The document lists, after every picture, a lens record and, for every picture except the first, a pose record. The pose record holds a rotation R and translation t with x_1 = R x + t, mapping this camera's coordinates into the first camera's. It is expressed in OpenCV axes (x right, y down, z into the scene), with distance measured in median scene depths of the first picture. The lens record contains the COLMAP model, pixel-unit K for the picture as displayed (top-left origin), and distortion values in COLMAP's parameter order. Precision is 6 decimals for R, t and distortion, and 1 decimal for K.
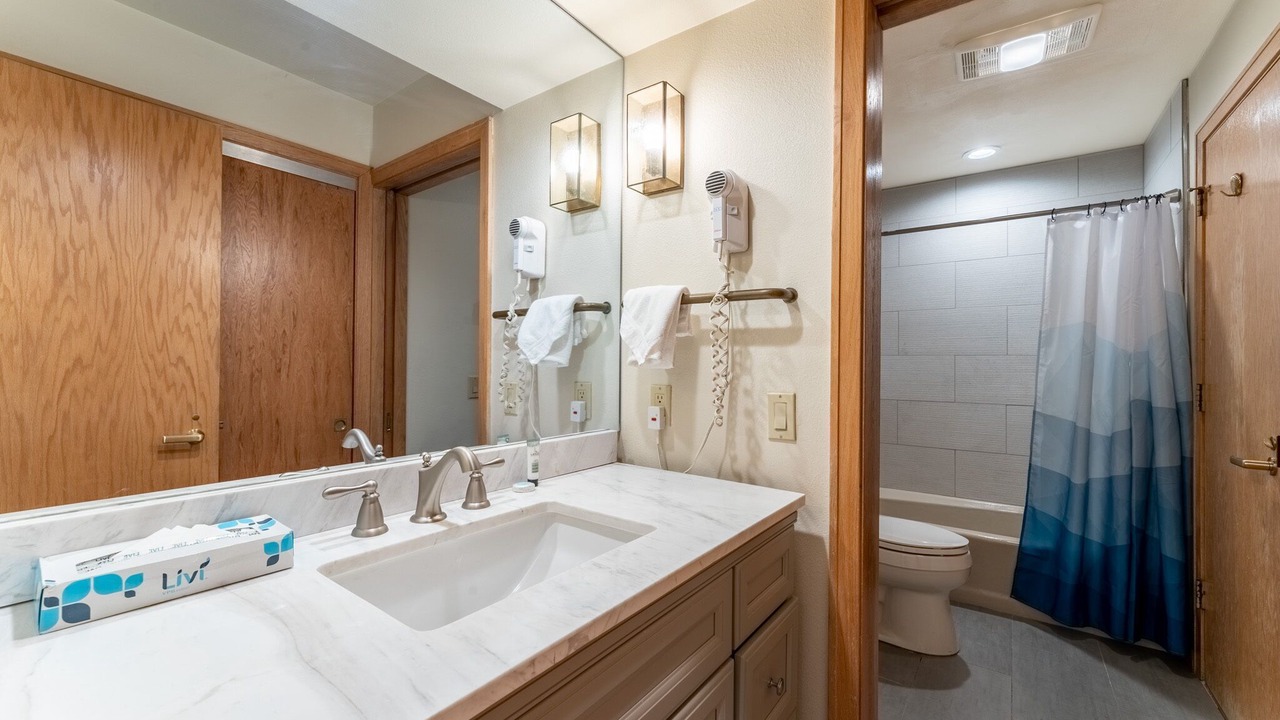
lens RADIAL K [[513.5, 0, 644.5], [0, 513.5, 358.5], [0, 0, 1]] dist [0.000452, 0.000187]
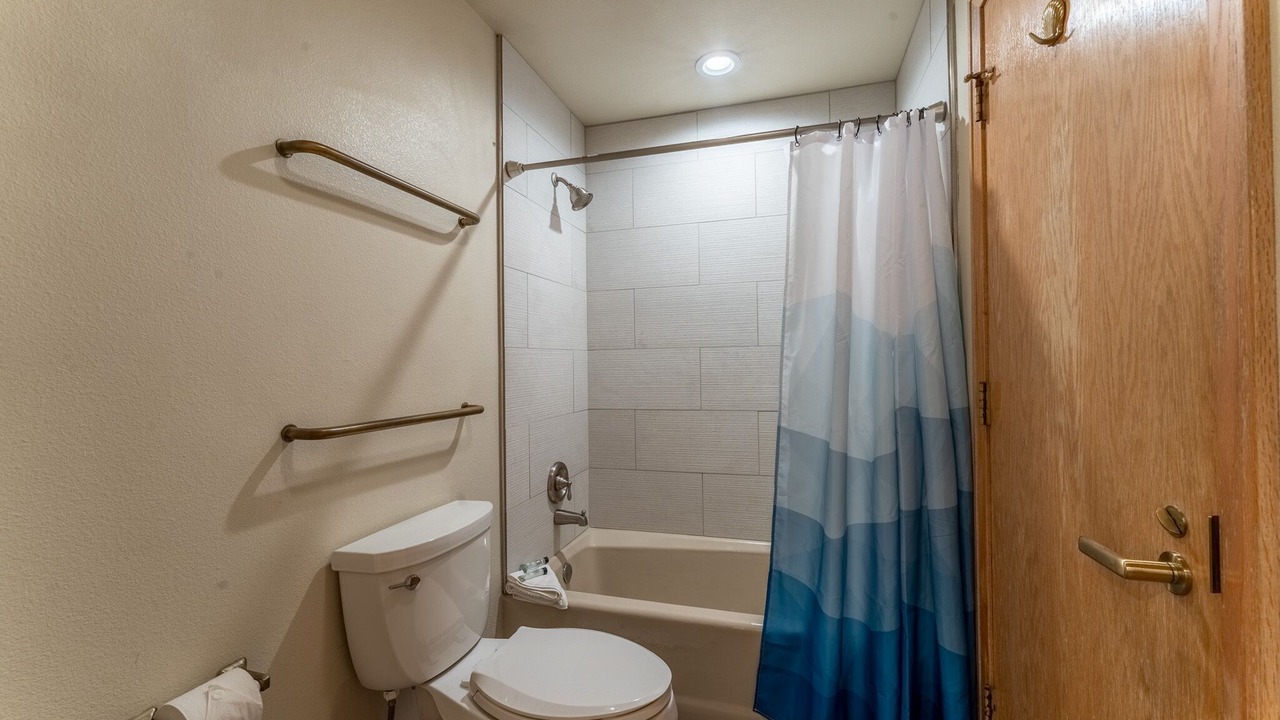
lens RADIAL K [[513.5, 0, 644.5], [0, 513.5, 358.5], [0, 0, 1]] dist [0.000452, 0.000187]
pose [[0.944364, -0.019491, 0.328324, 0.420886], [0.019374, 0.999806, 0.003628, 0.008307], [-0.328331, 0.002935, 0.944558, 0.476728]]
